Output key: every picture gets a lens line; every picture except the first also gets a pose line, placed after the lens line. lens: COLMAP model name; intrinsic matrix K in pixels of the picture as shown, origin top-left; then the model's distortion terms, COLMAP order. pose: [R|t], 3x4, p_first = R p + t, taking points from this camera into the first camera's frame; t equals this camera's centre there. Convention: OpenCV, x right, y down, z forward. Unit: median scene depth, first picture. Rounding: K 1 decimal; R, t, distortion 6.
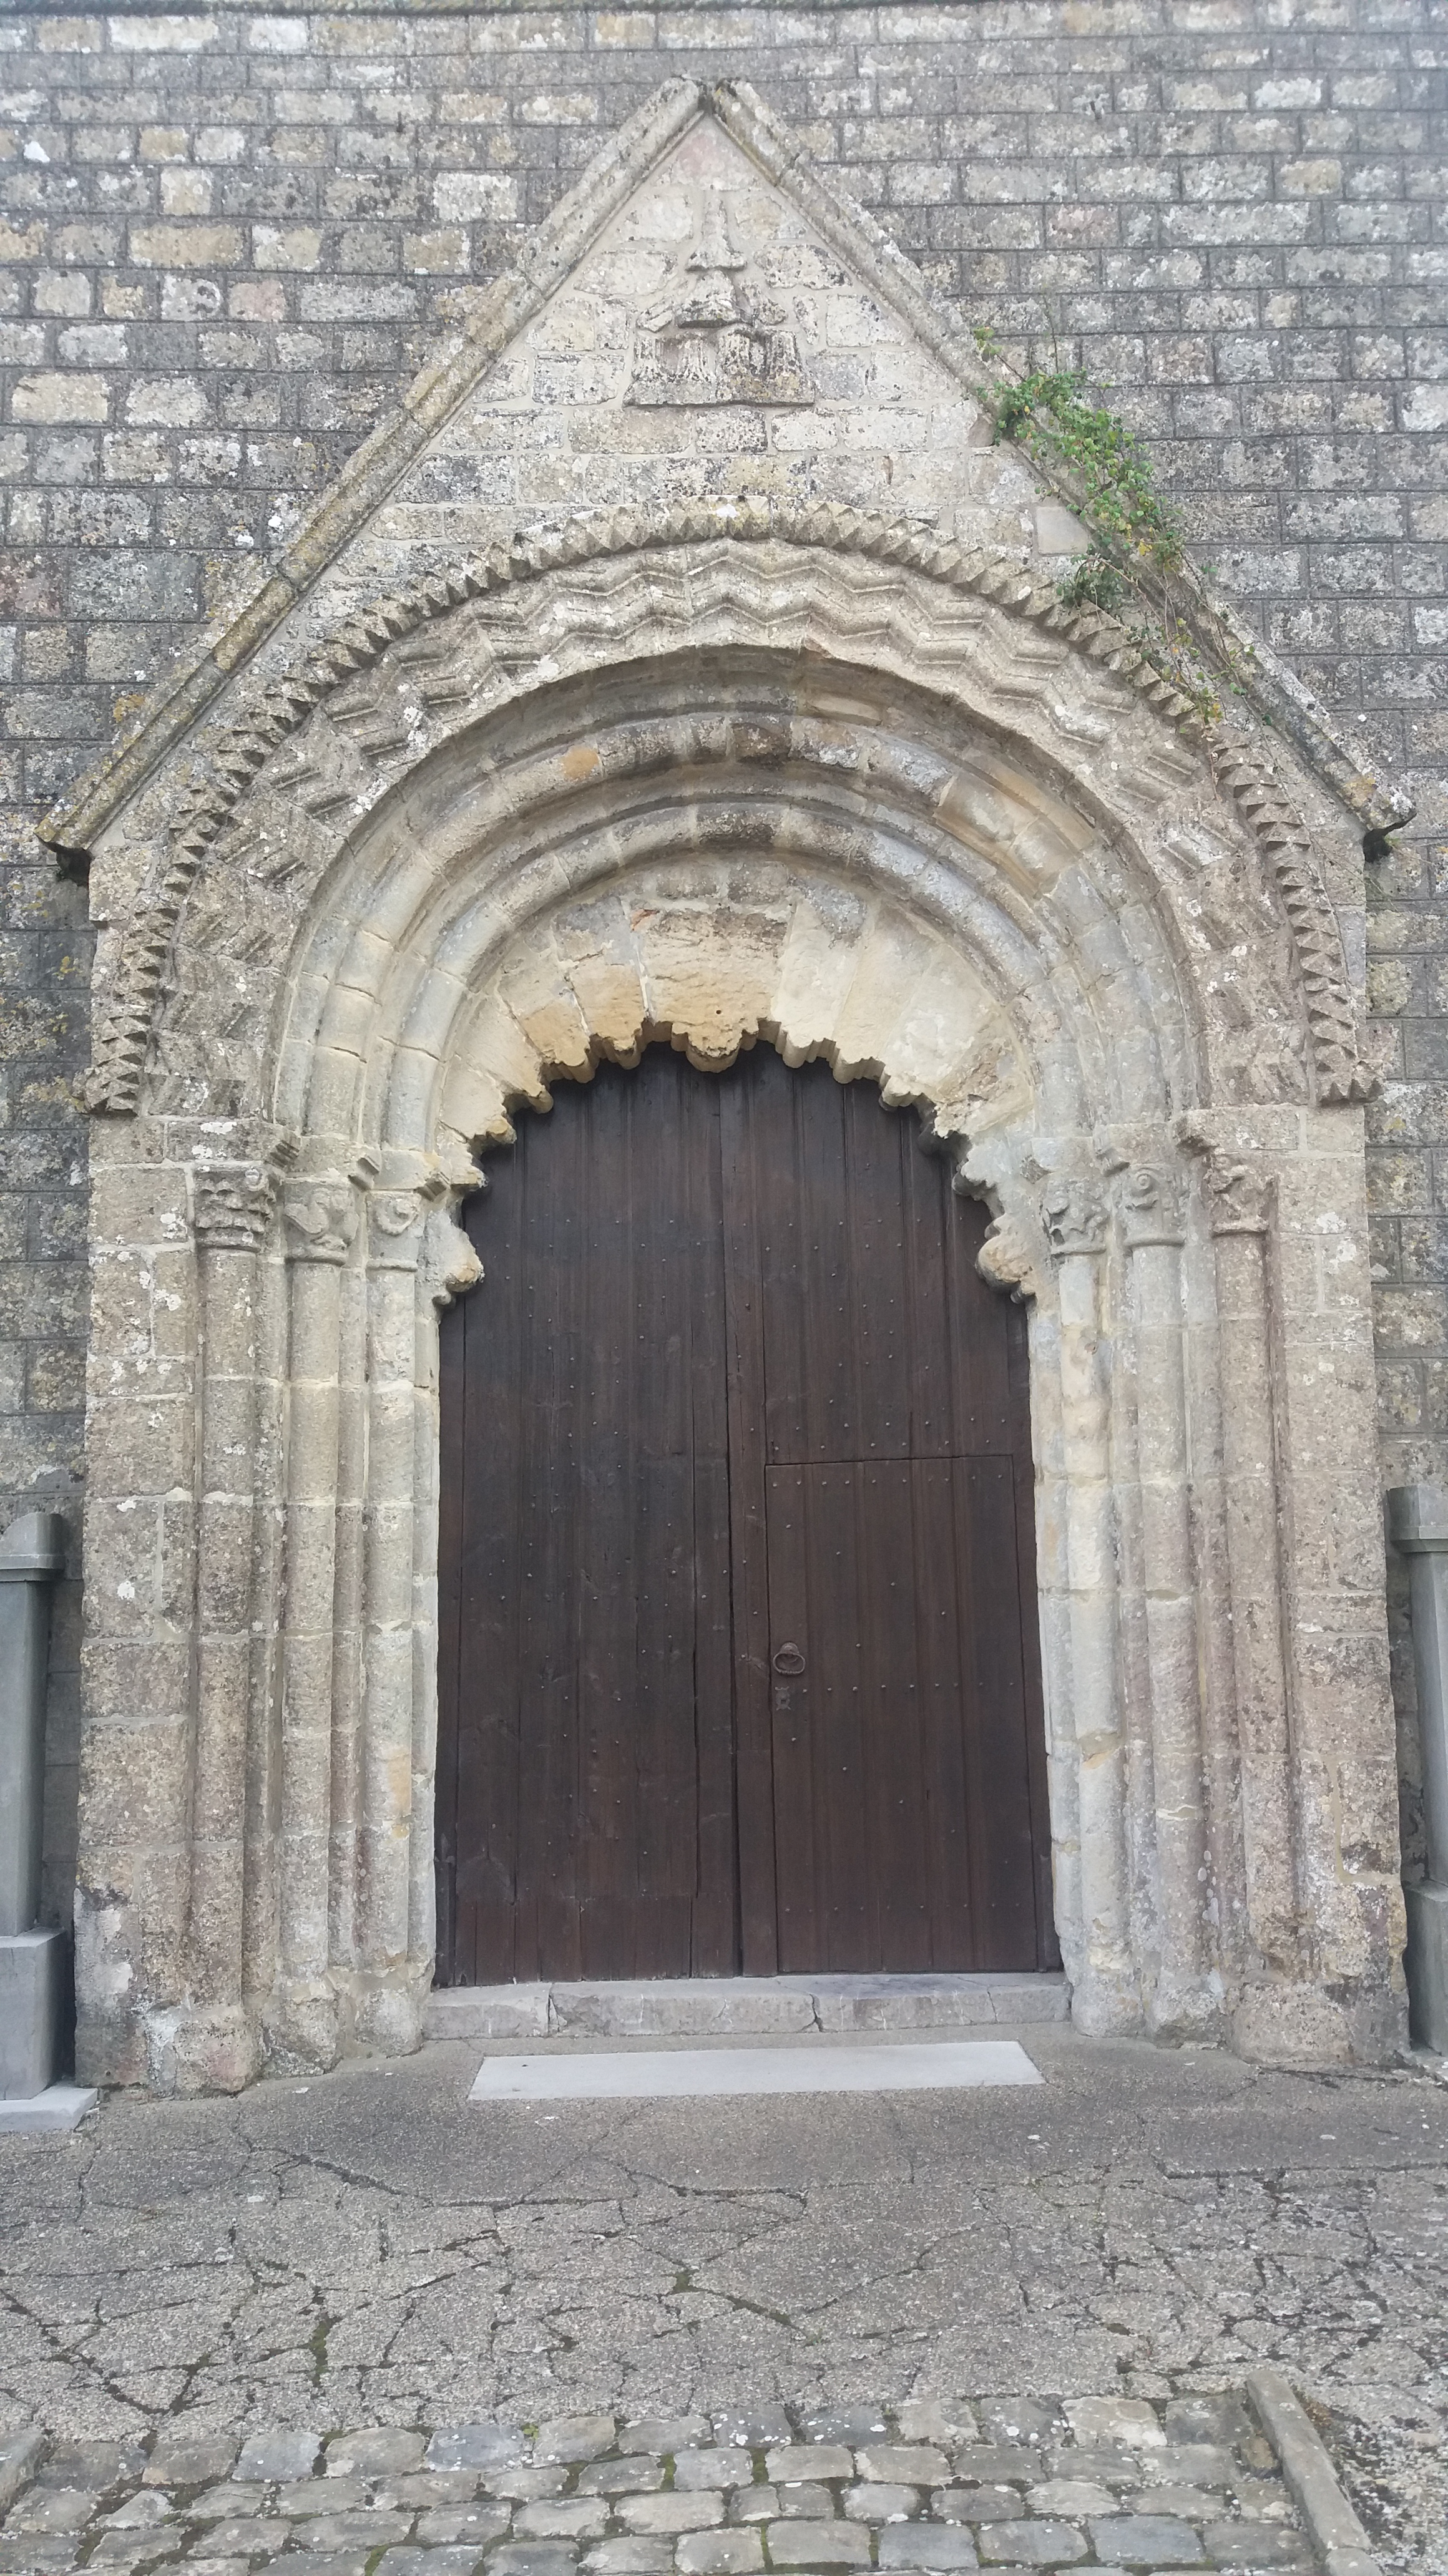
lens RADIAL K [[2093.7, 0, 724.0], [0, 2093.7, 1288.0], [0, 0, 1]] dist [0.148922, -0.318730]
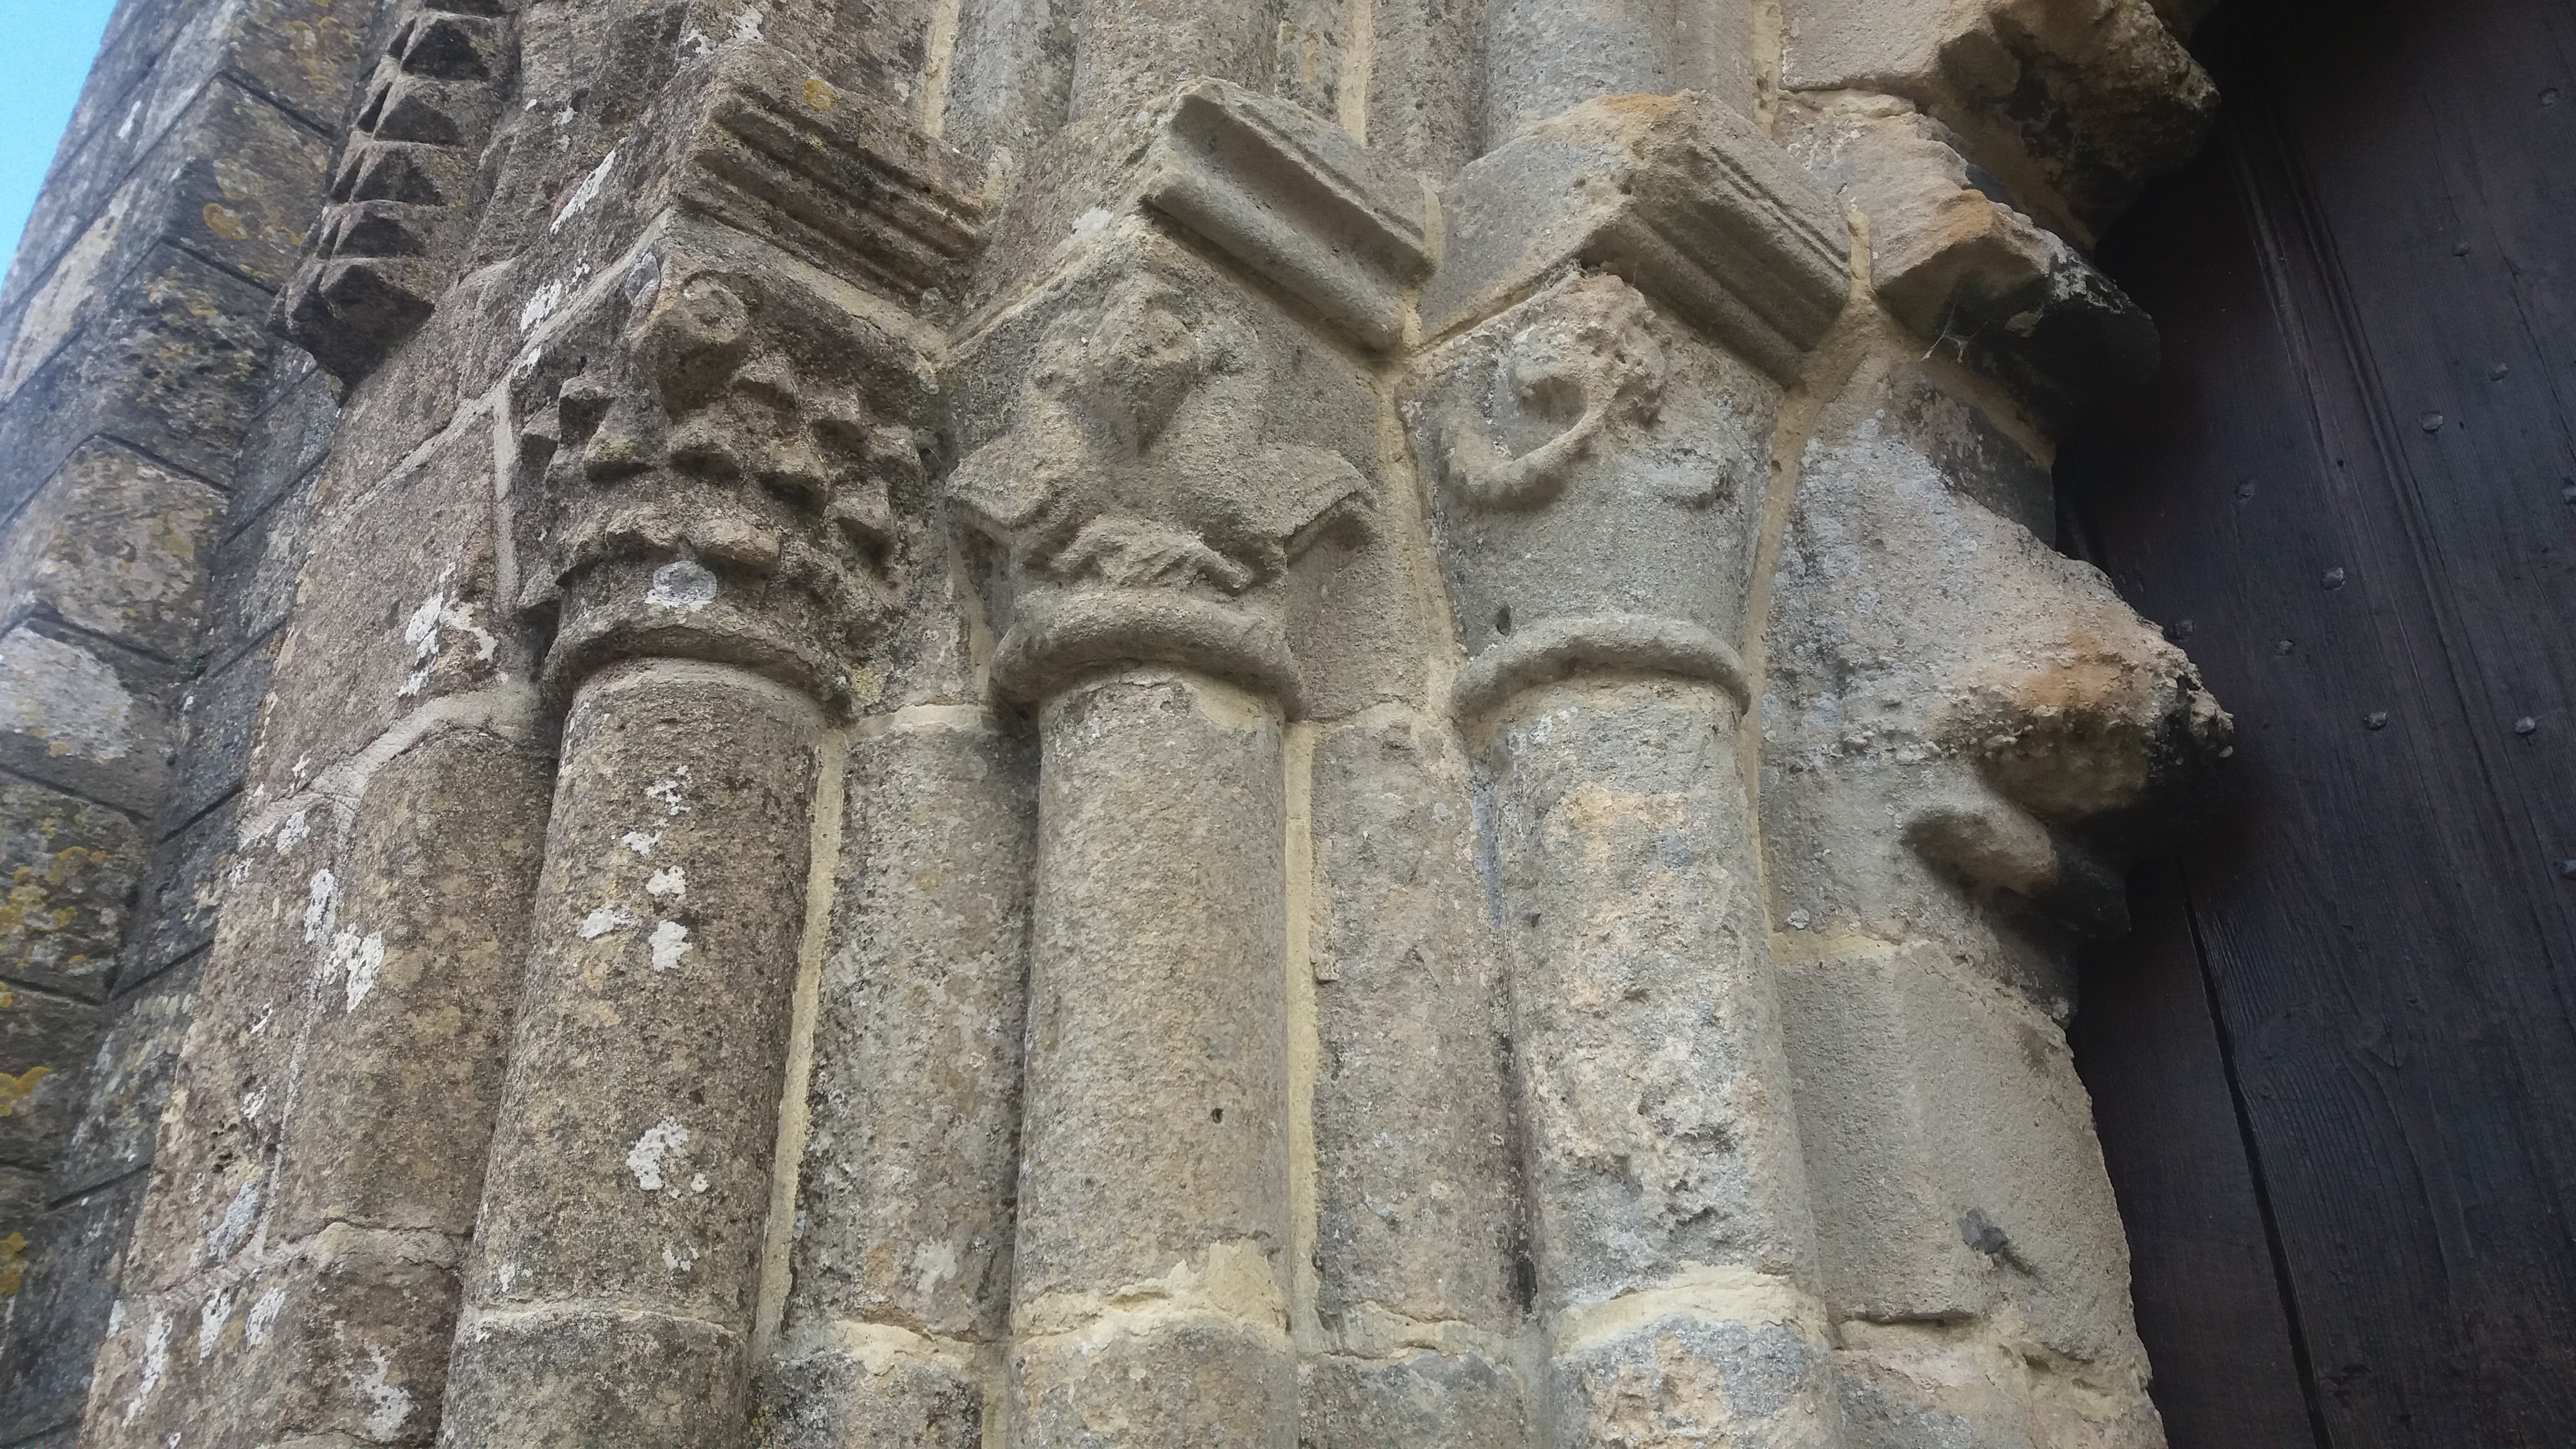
lens RADIAL K [[2093.6, 0, 1289.6], [0, 2093.6, 658.9], [0, 0, 1]] dist [0.148922, -0.318730]
pose [[0.734450, -0.345582, -0.584085, -0.066522], [0.090464, 0.902813, -0.420410, 0.069284], [0.672606, 0.255932, 0.694334, 0.873322]]
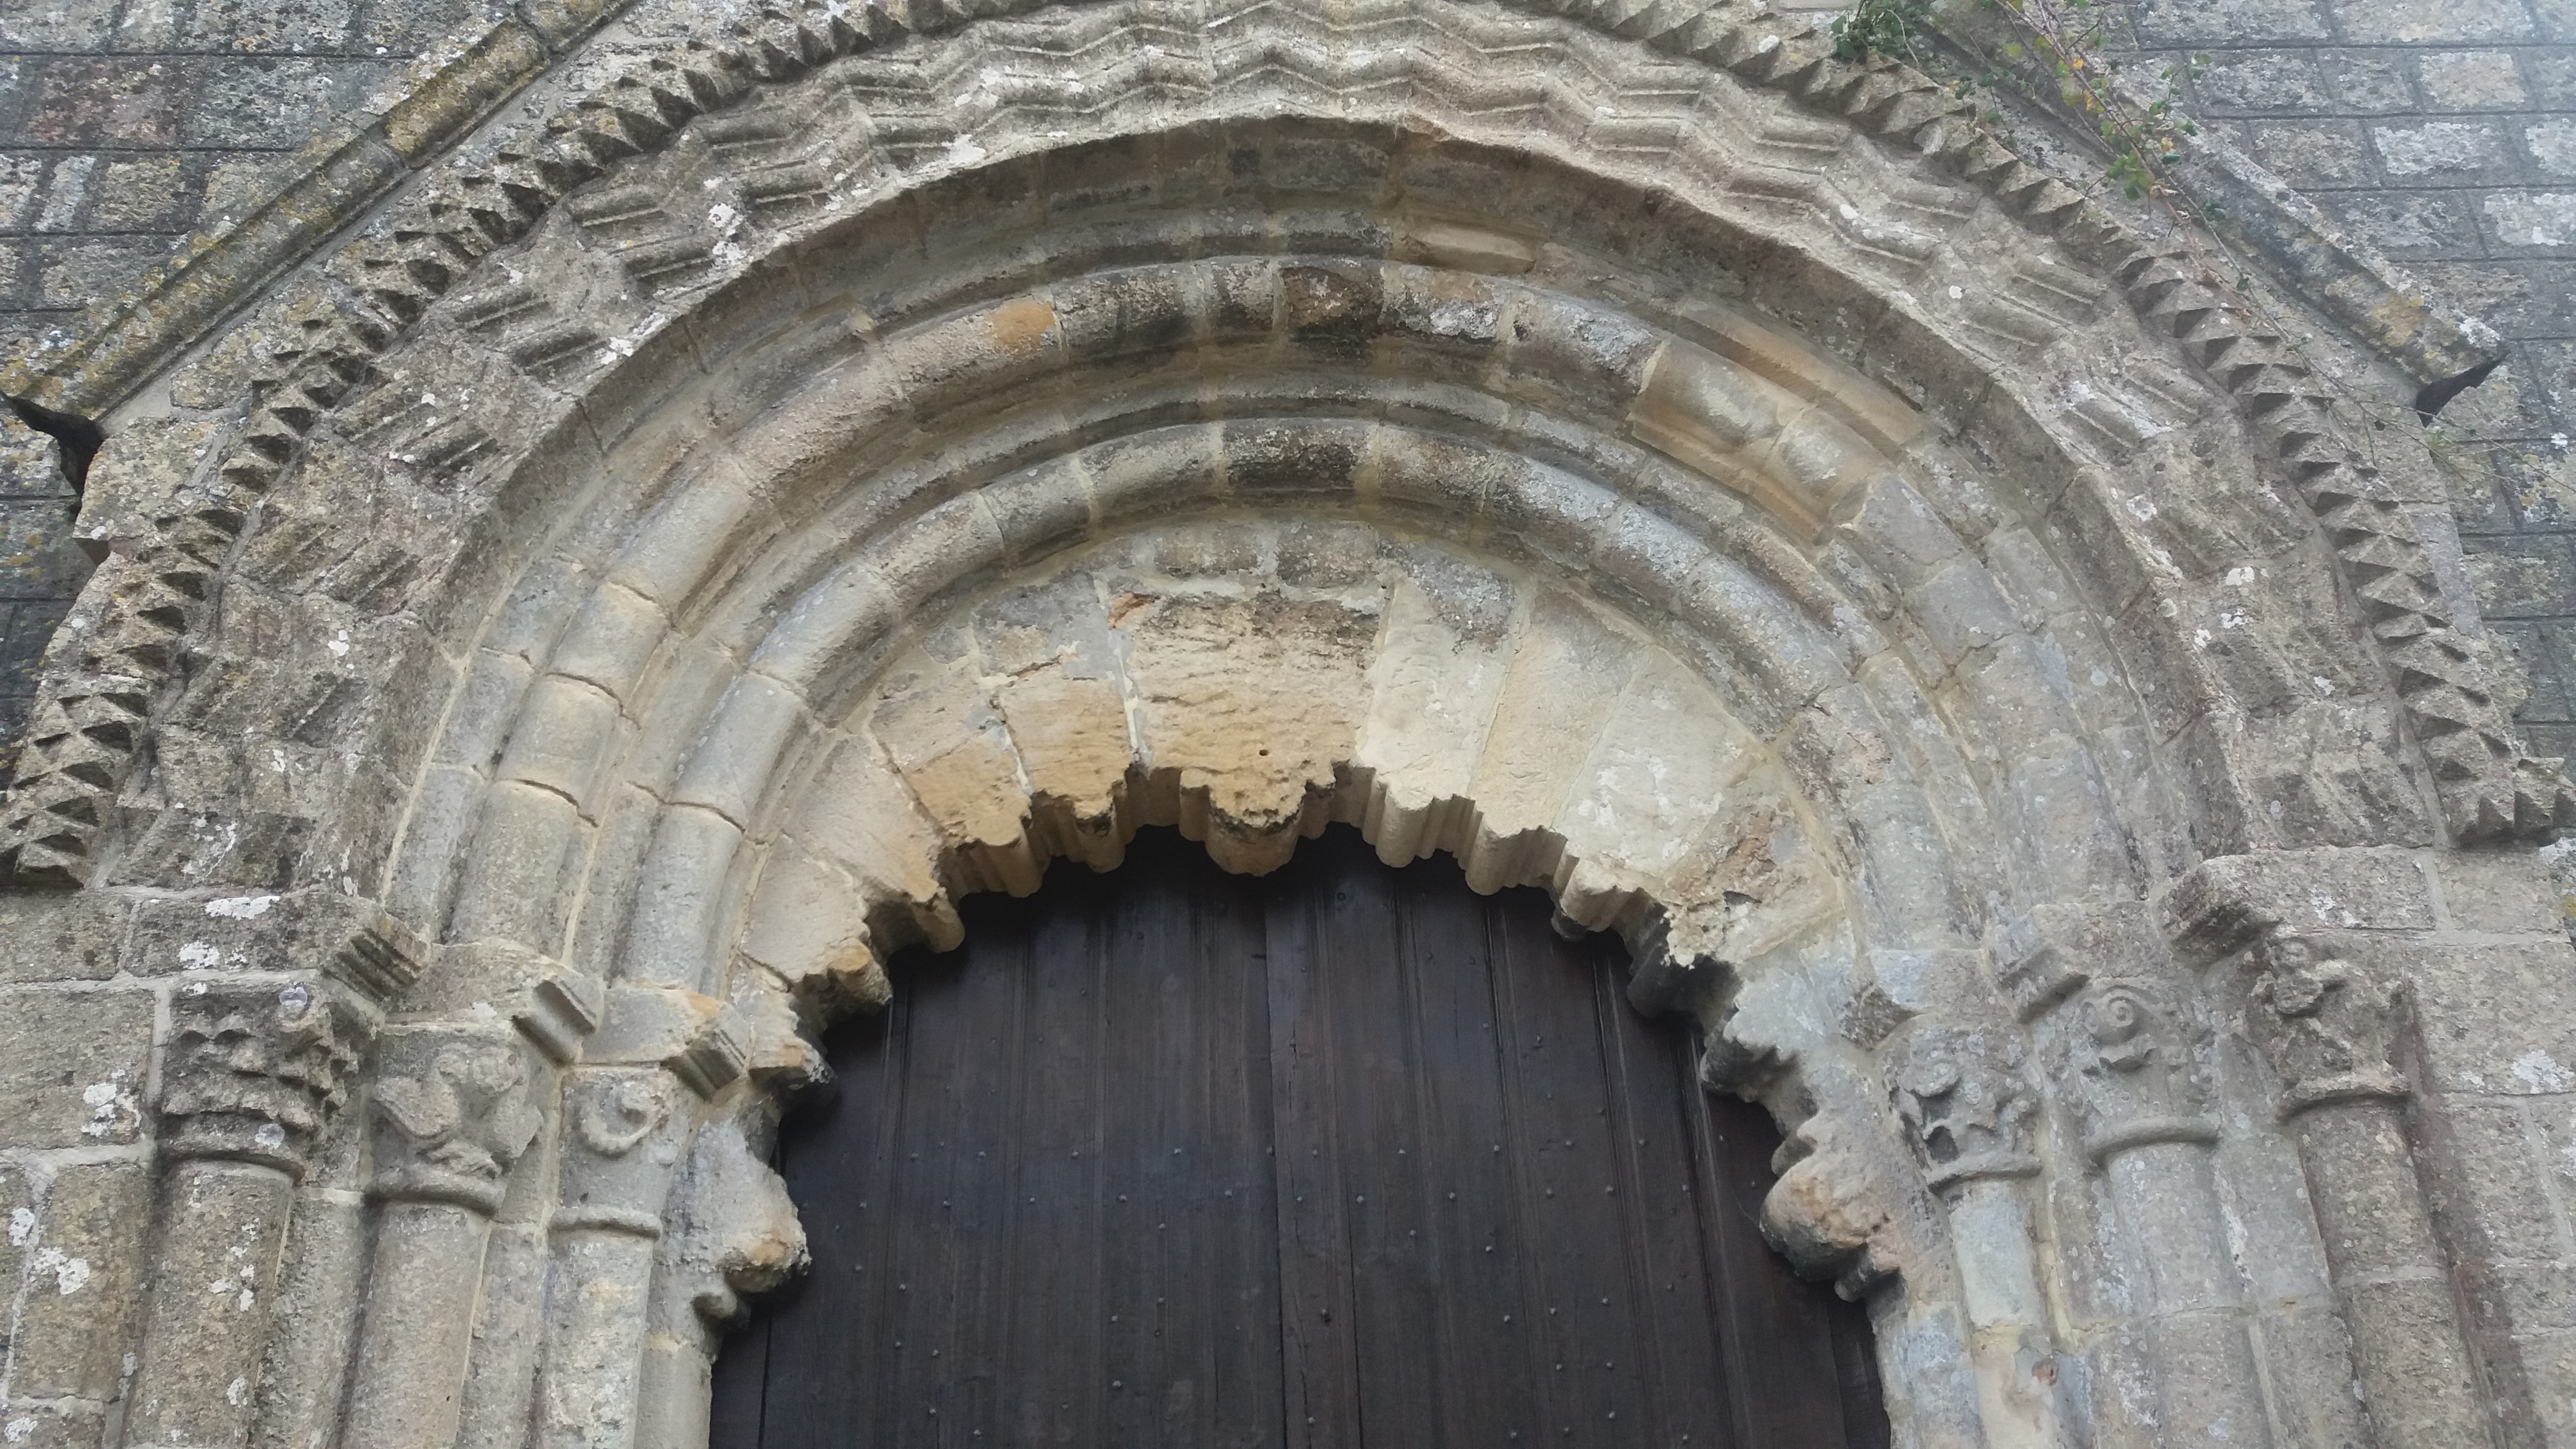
lens RADIAL K [[2153.4, 0, 1293.6], [0, 2153.4, 675.1], [0, 0, 1]] dist [0.022509, -0.020656]
pose [[0.999662, -0.006661, 0.025135, -0.008992], [0.015044, 0.936590, -0.350103, 0.050400], [-0.021210, 0.350363, 0.936374, 0.491978]]
